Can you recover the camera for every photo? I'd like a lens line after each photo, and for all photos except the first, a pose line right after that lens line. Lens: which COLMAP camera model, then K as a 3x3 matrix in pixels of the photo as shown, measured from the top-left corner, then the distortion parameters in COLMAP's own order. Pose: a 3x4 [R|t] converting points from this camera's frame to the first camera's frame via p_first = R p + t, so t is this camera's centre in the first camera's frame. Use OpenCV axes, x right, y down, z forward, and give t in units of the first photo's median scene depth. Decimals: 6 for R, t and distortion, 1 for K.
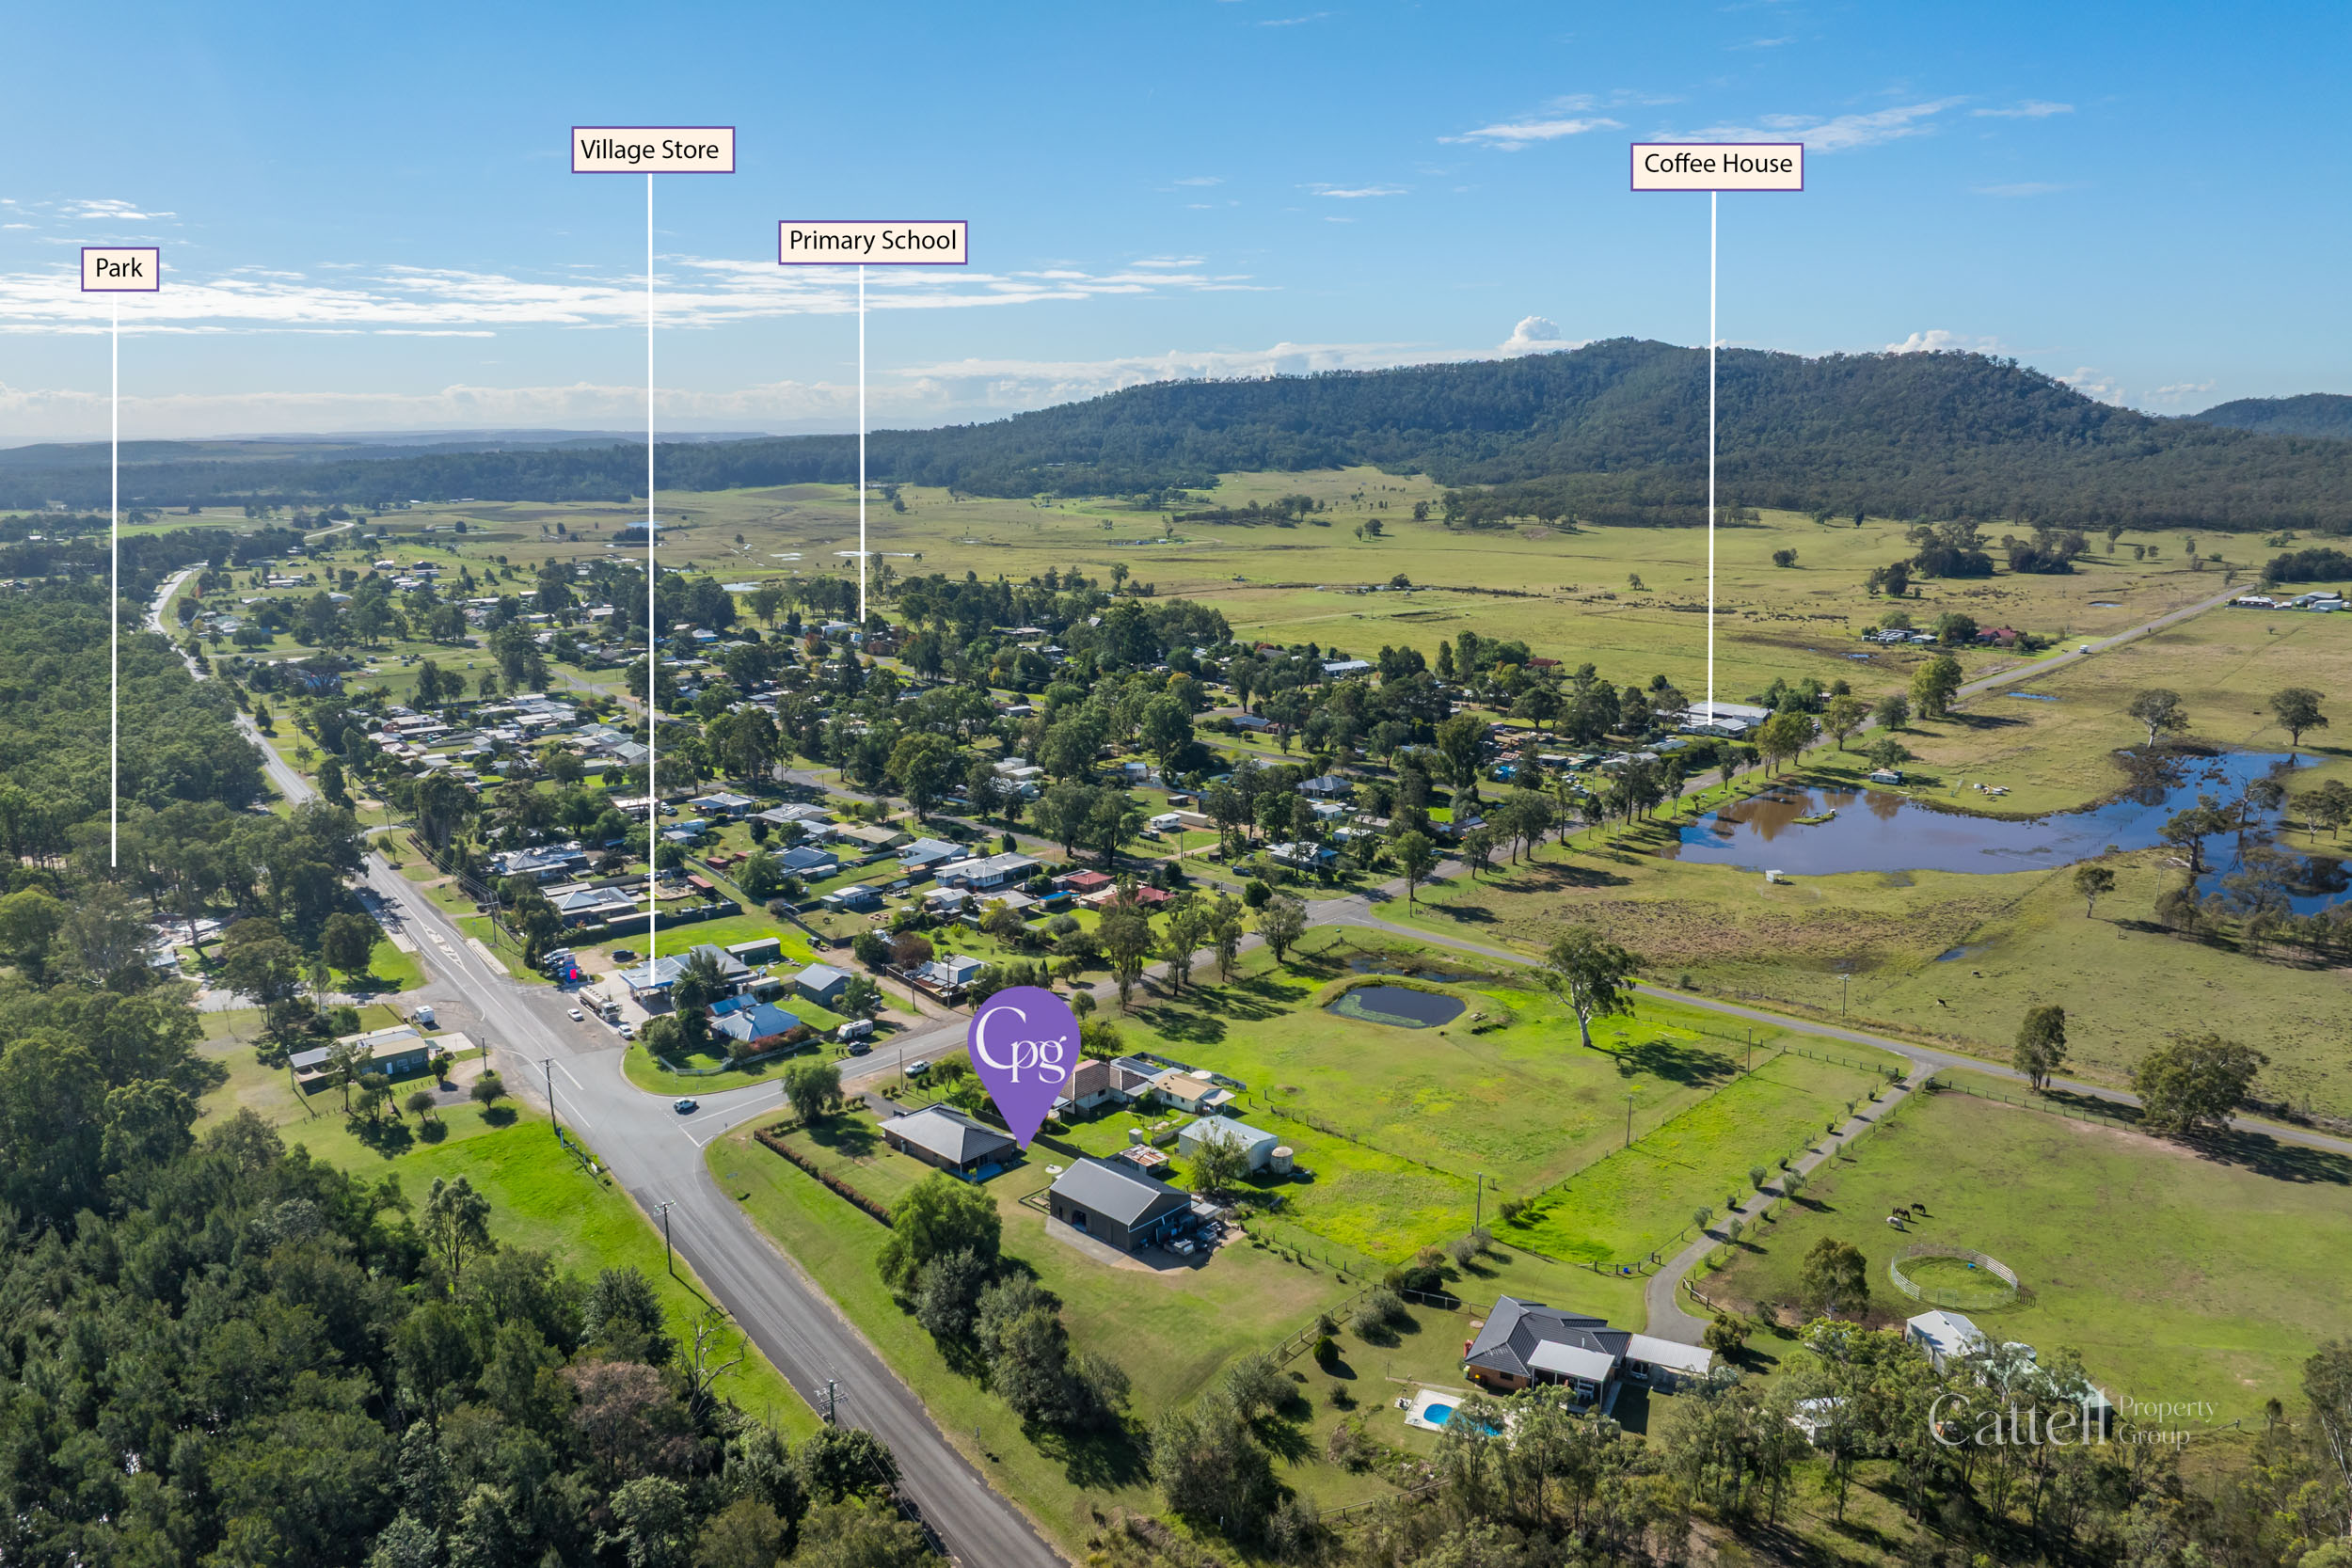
lens RADIAL K [[1634.9, 0, 1176.0], [0, 1634.9, 784.0], [0, 0, 1]] dist [-0.030852, 0.005715]
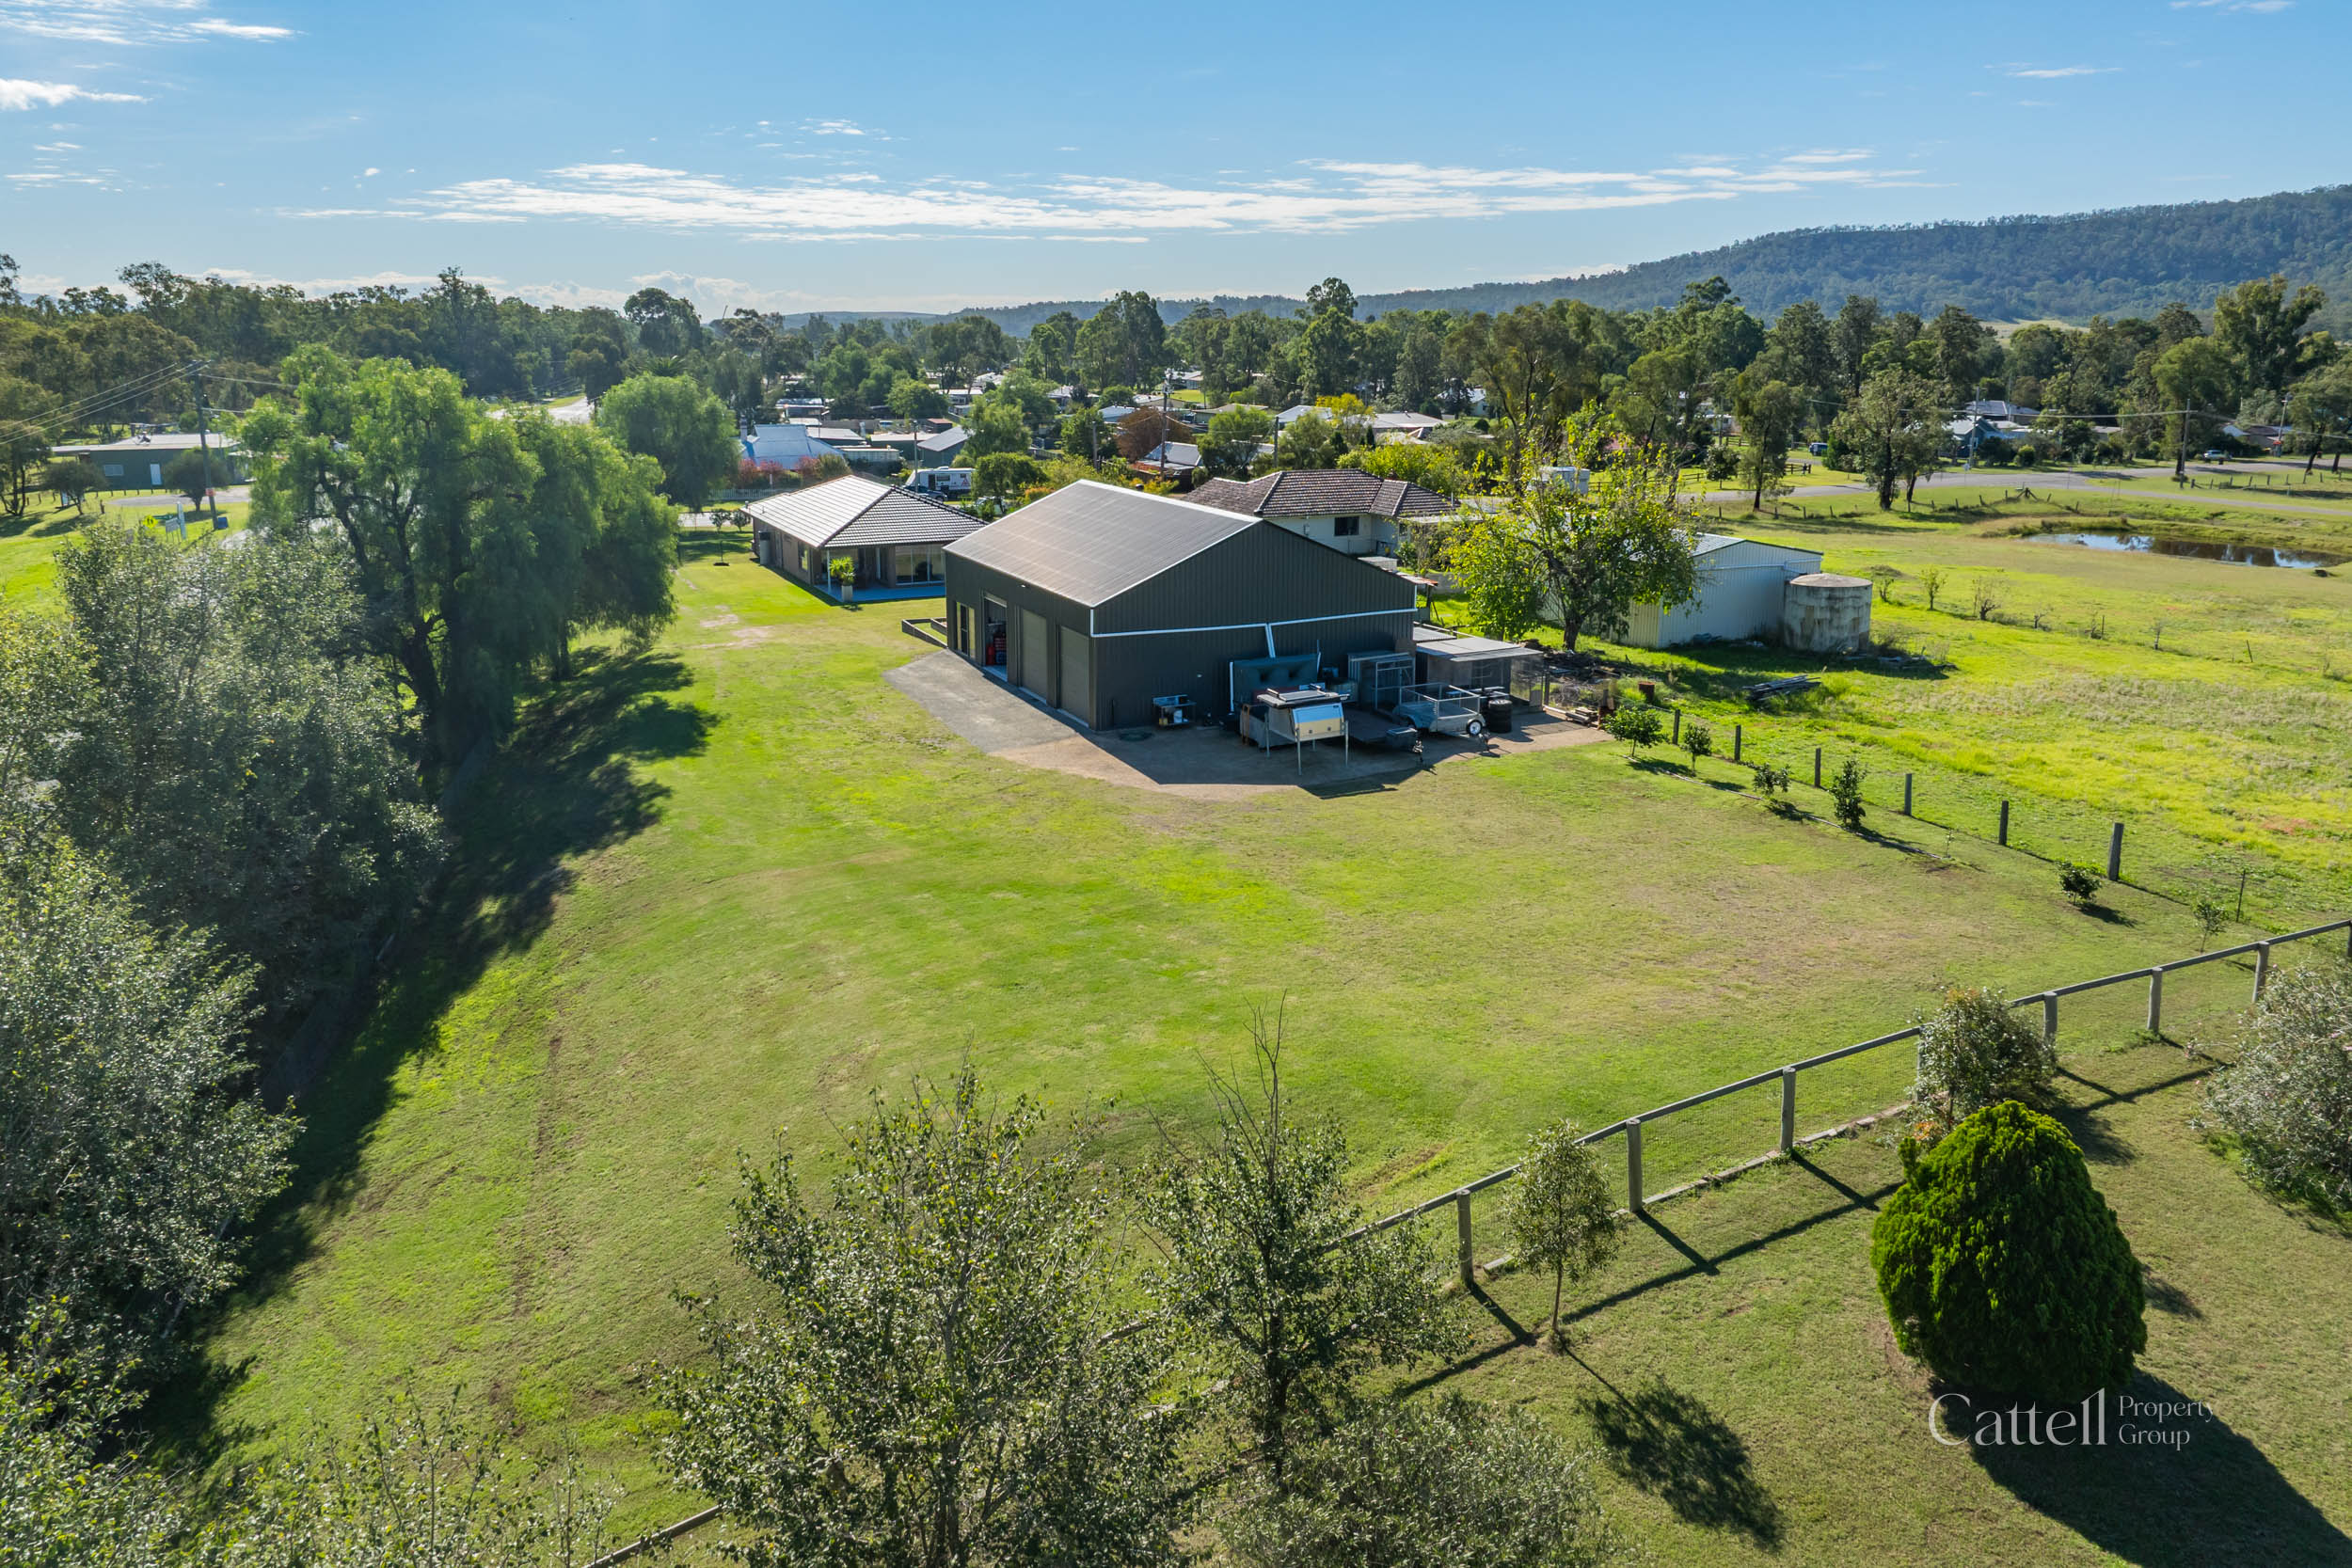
lens RADIAL K [[1643.2, 0, 1175.8], [0, 1643.2, 711.4], [0, 0, 1]] dist [-0.060294, 0.030715]
pose [[0.932855, 0.085534, -0.349950, 0.060238], [-0.080897, 0.996333, 0.027875, 0.249480], [0.351051, 0.002306, 0.936354, 0.701265]]
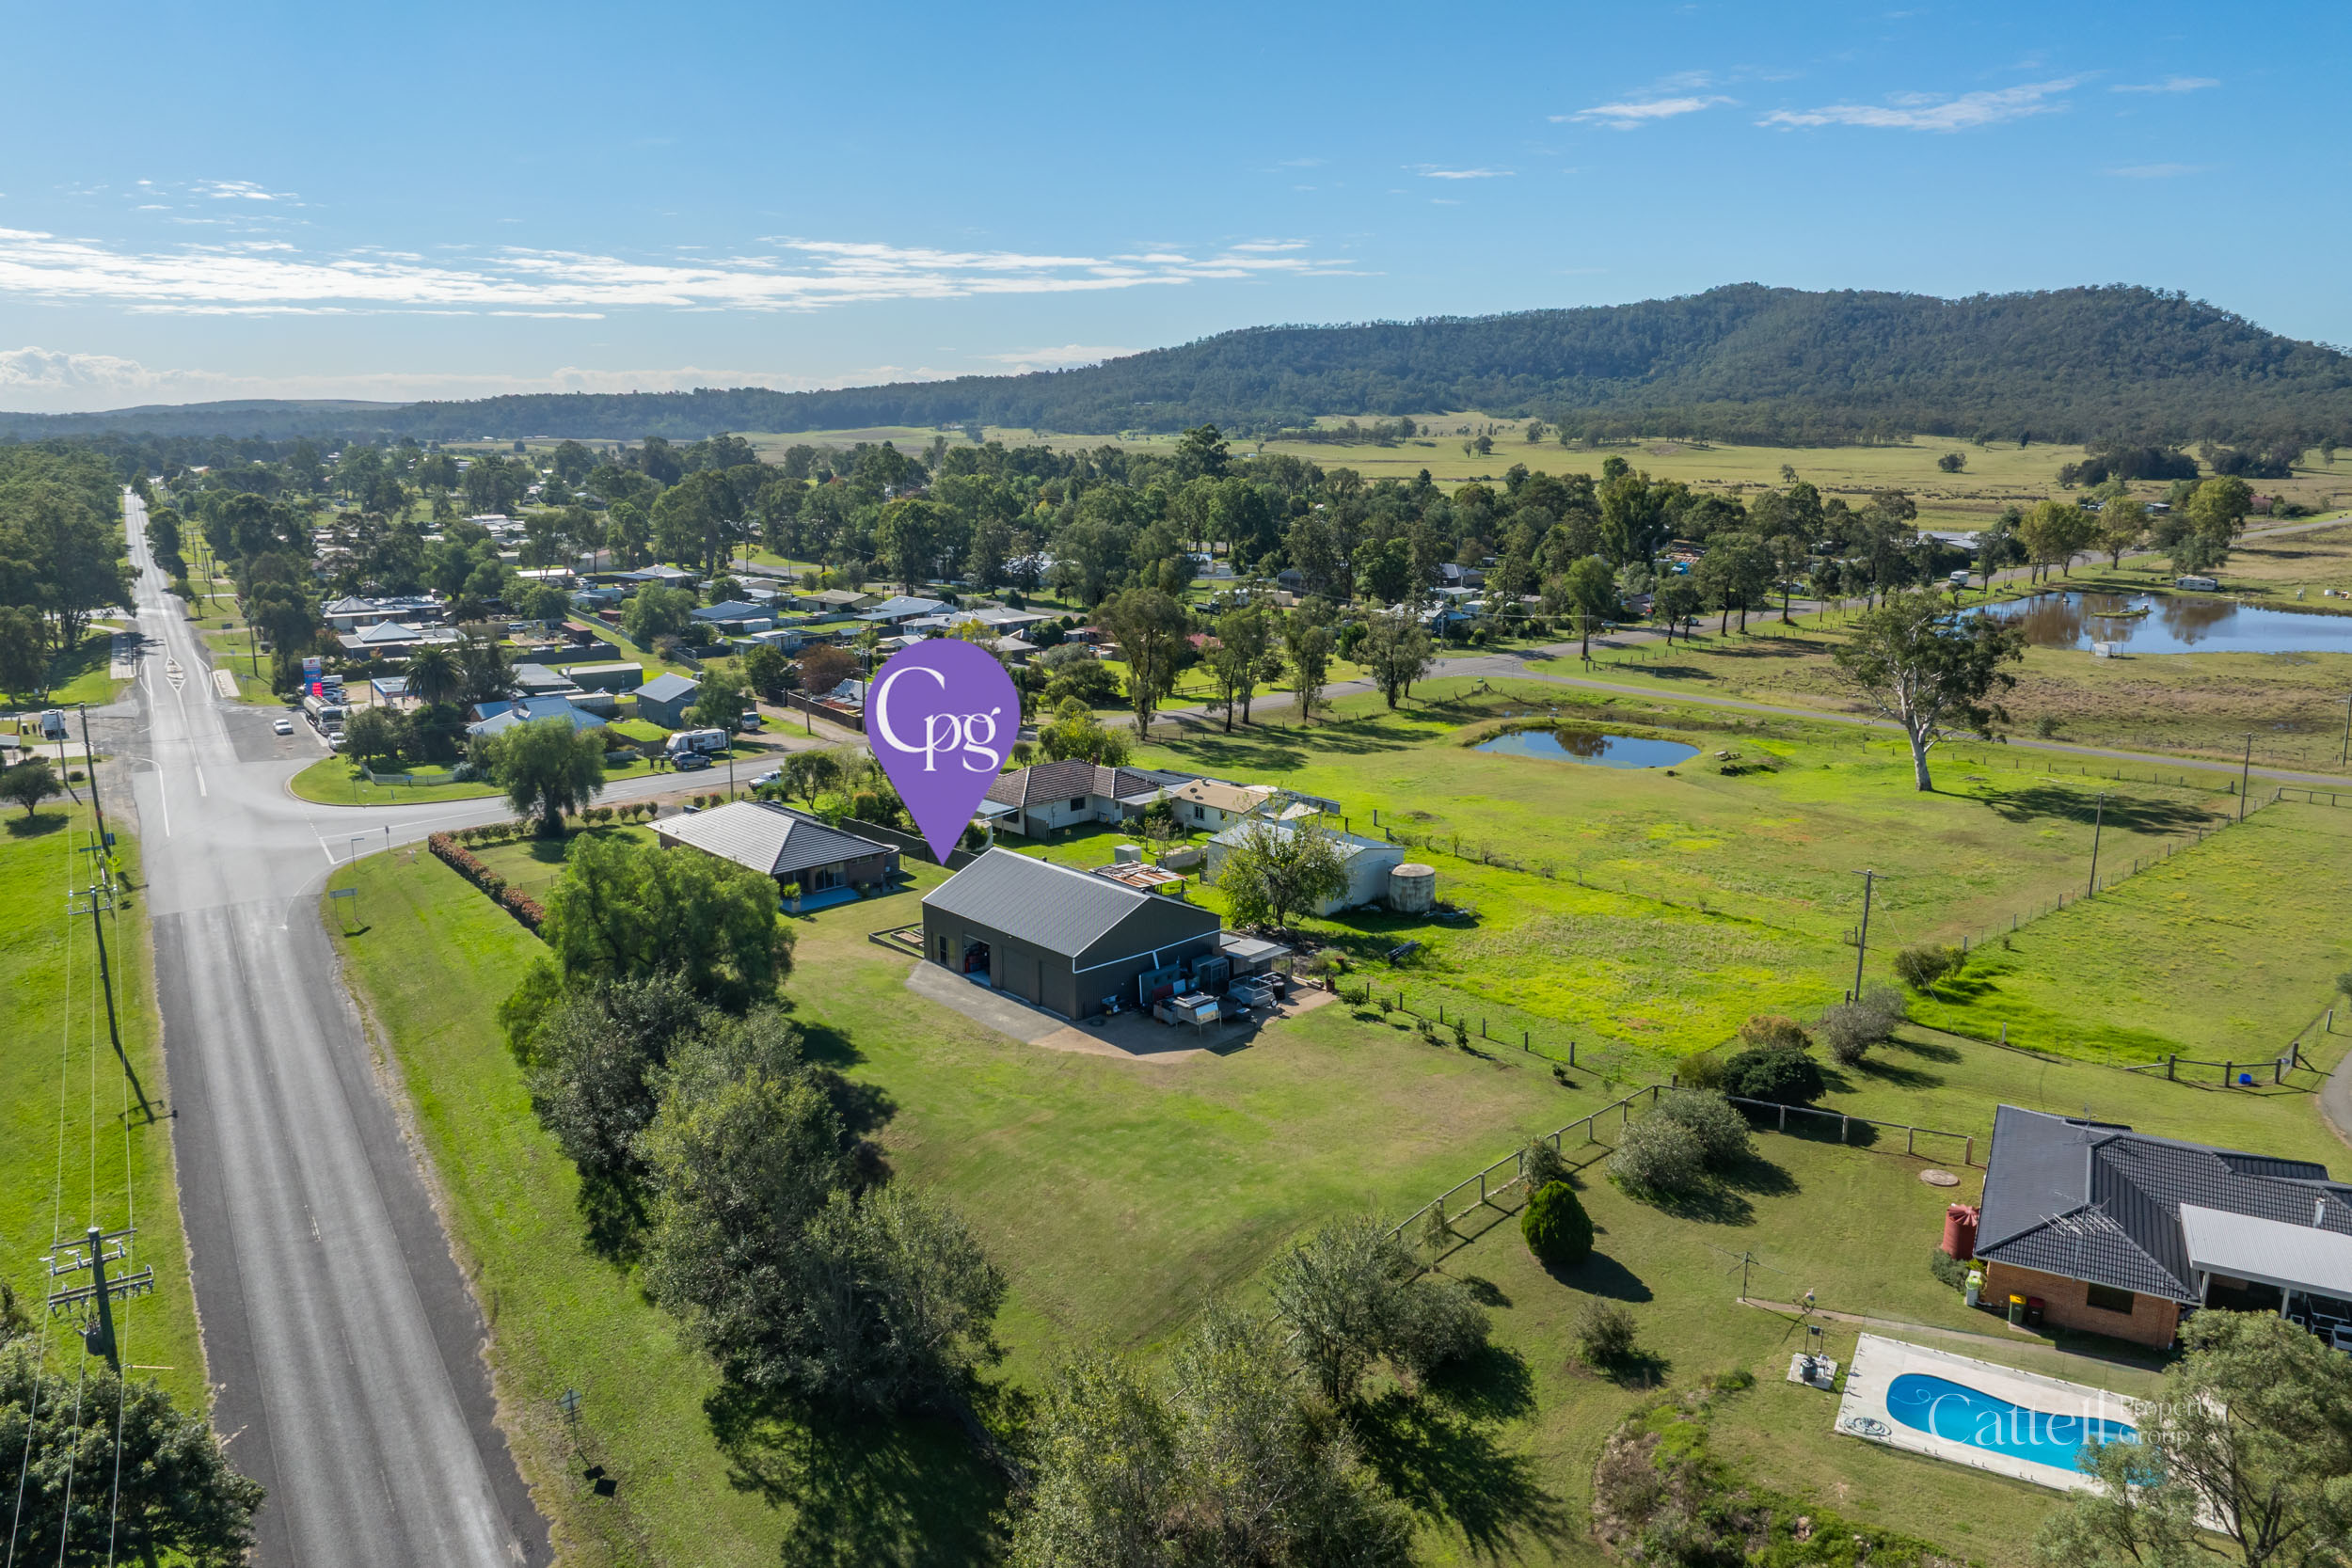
lens RADIAL K [[1634.9, 0, 1176.0], [0, 1634.9, 784.0], [0, 0, 1]] dist [-0.030852, 0.005715]
pose [[0.998285, 0.018488, -0.055537, 0.020319], [-0.018014, 0.999797, 0.009025, 0.196300], [0.055693, -0.008009, 0.998416, 0.500475]]
